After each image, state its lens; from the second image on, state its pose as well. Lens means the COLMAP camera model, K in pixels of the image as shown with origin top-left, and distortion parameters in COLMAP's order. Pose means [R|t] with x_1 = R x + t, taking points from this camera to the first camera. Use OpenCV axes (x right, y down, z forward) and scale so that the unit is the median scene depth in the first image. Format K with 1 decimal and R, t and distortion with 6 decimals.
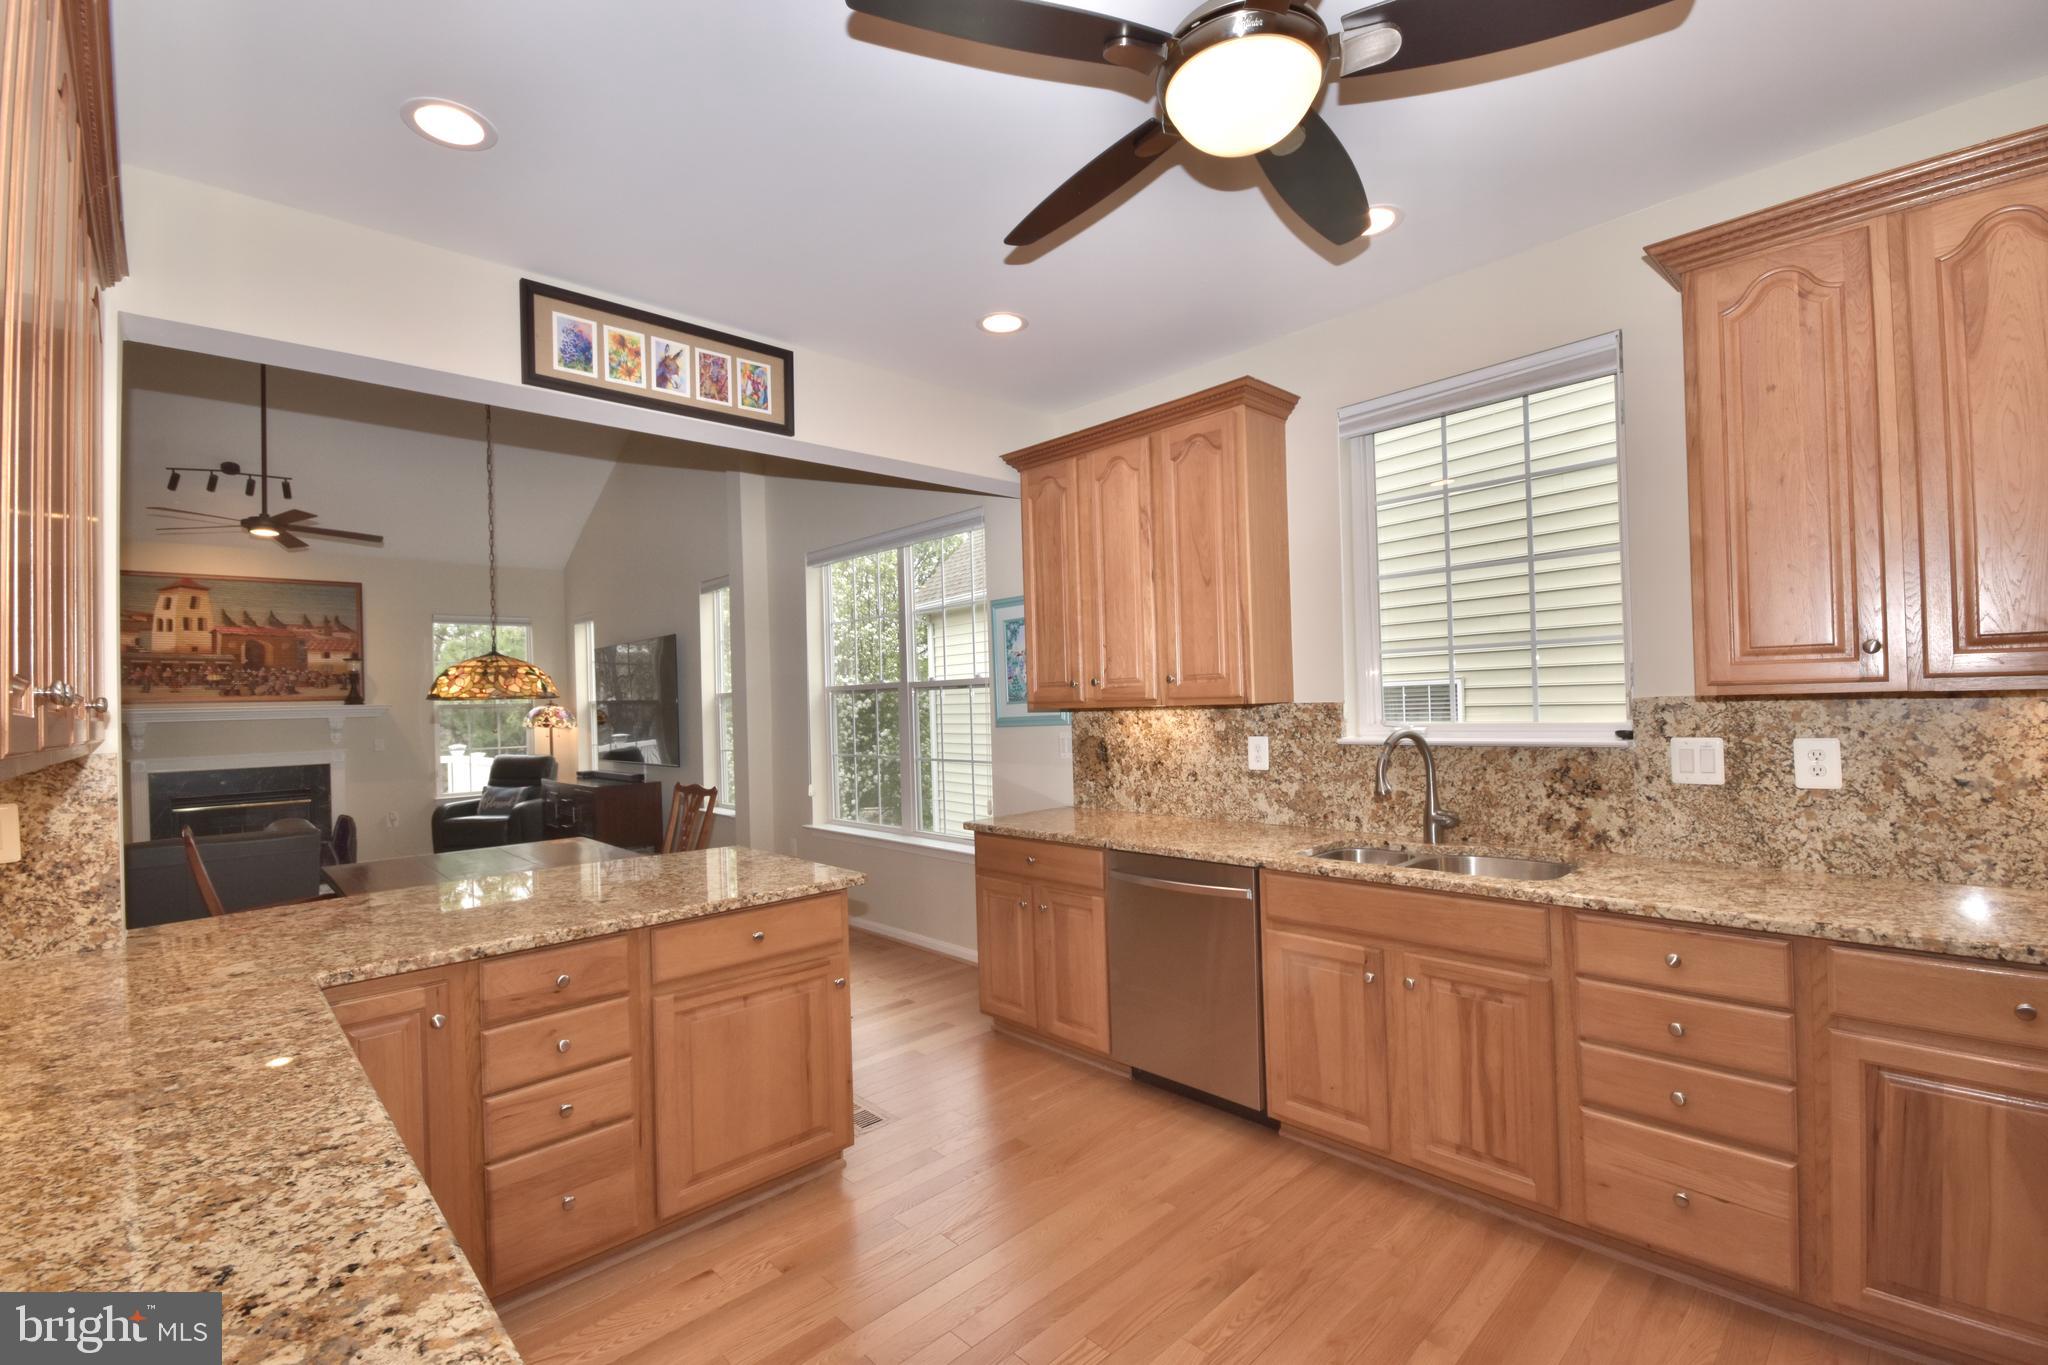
lens RADIAL K [[911.3, 0, 1064.4], [0, 911.3, 696.1], [0, 0, 1]] dist [0.001391, -0.007651]
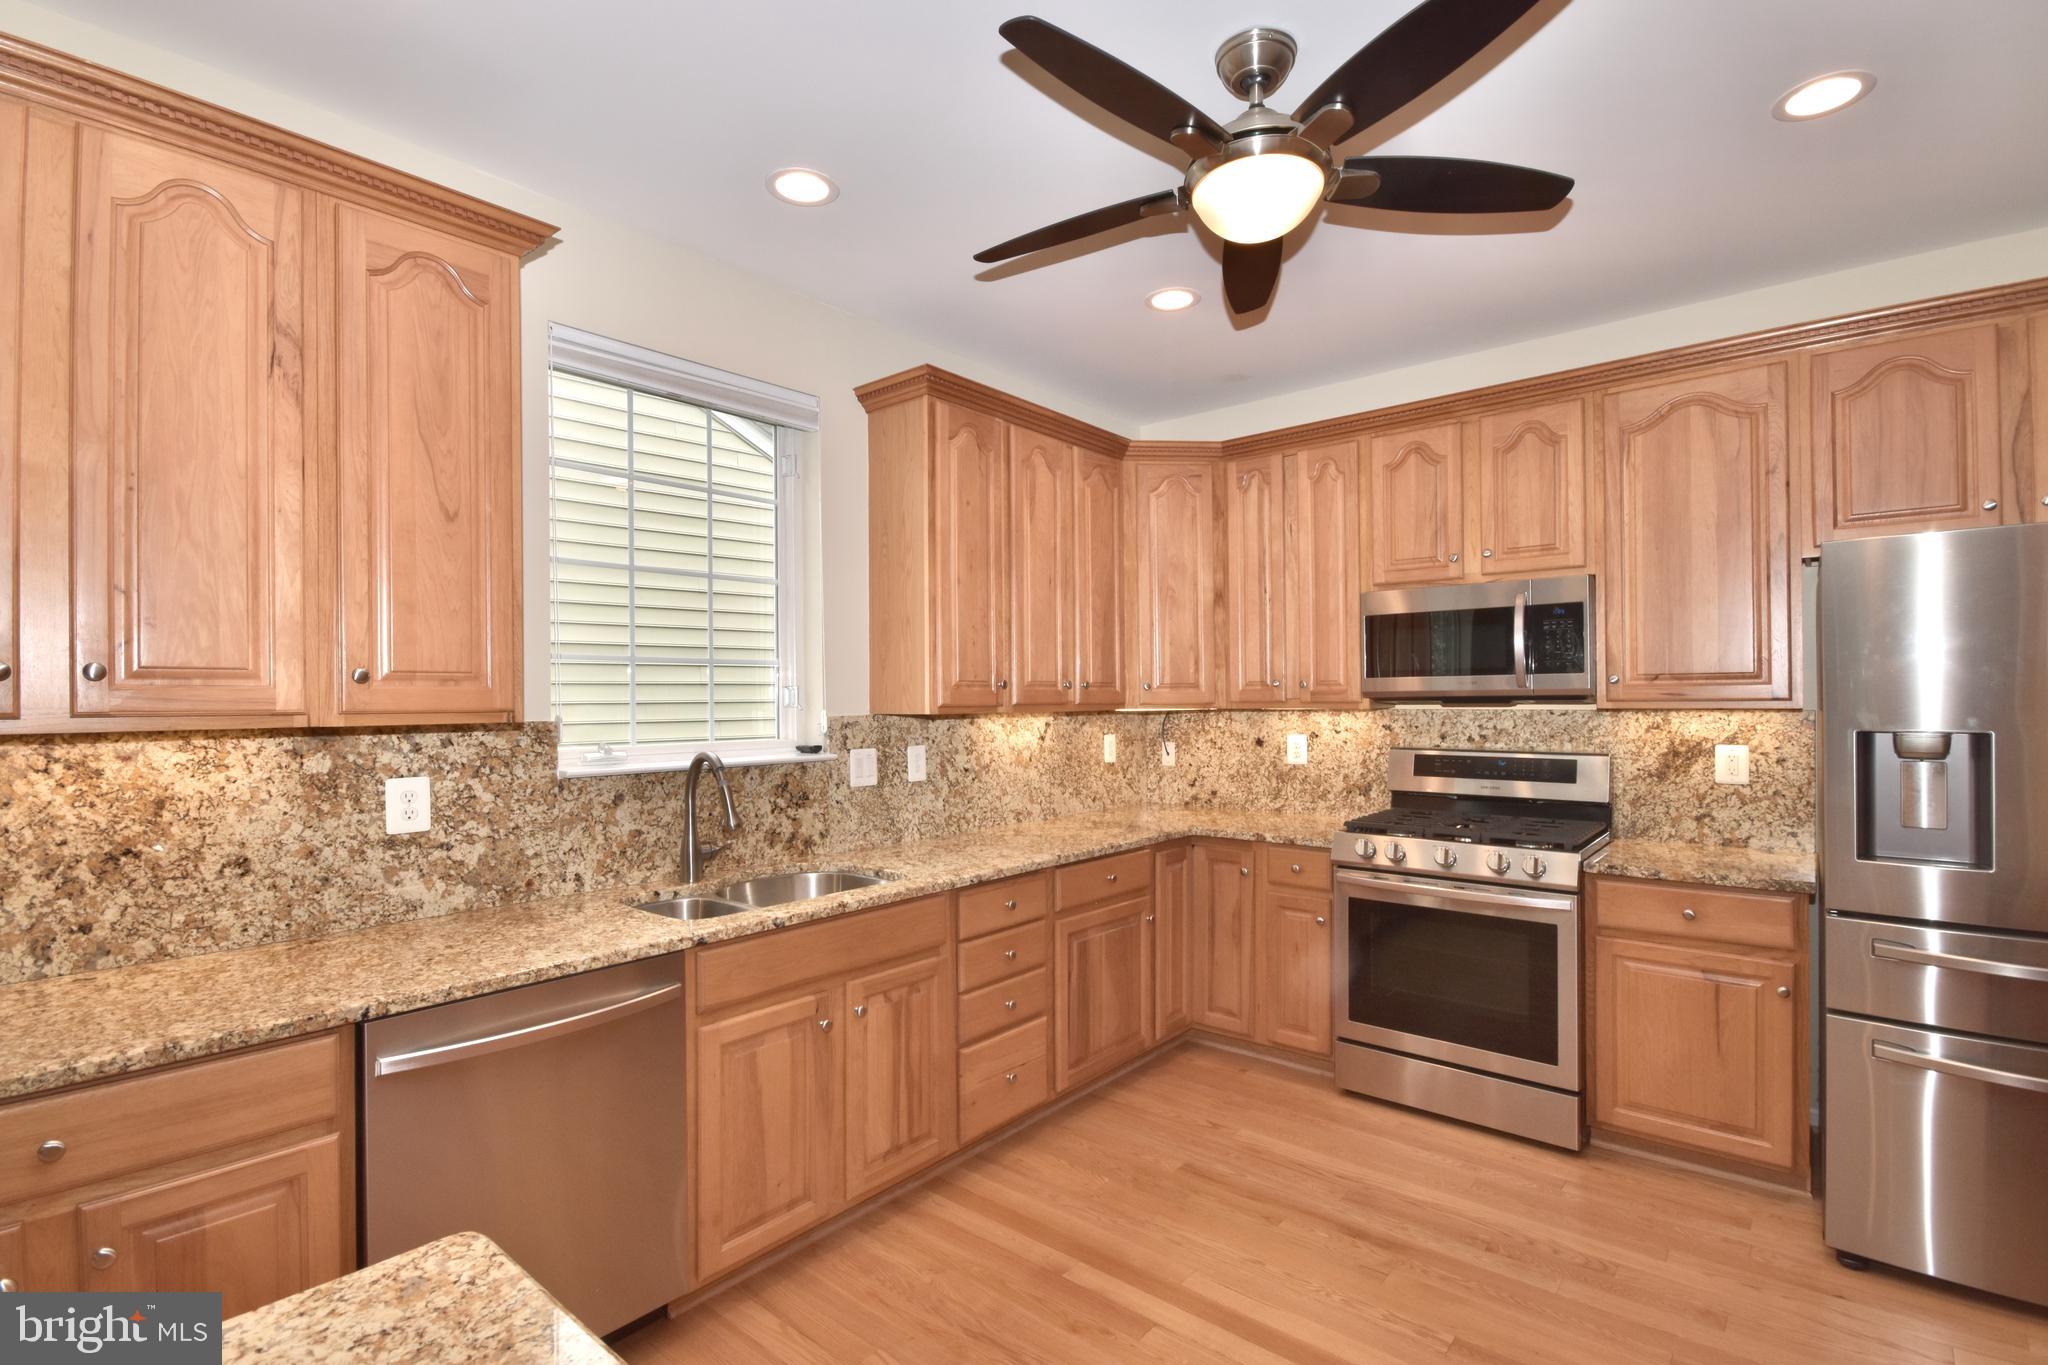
lens RADIAL K [[963.5, 0, 1002.7], [0, 963.5, 705.6], [0, 0, 1]] dist [-0.006198, -0.000516]
pose [[-0.084491, 0.023562, 0.996146, -0.408138], [0.003344, 0.999721, -0.023363, 0.011239], [-0.996419, 0.001357, -0.084547, 0.586768]]
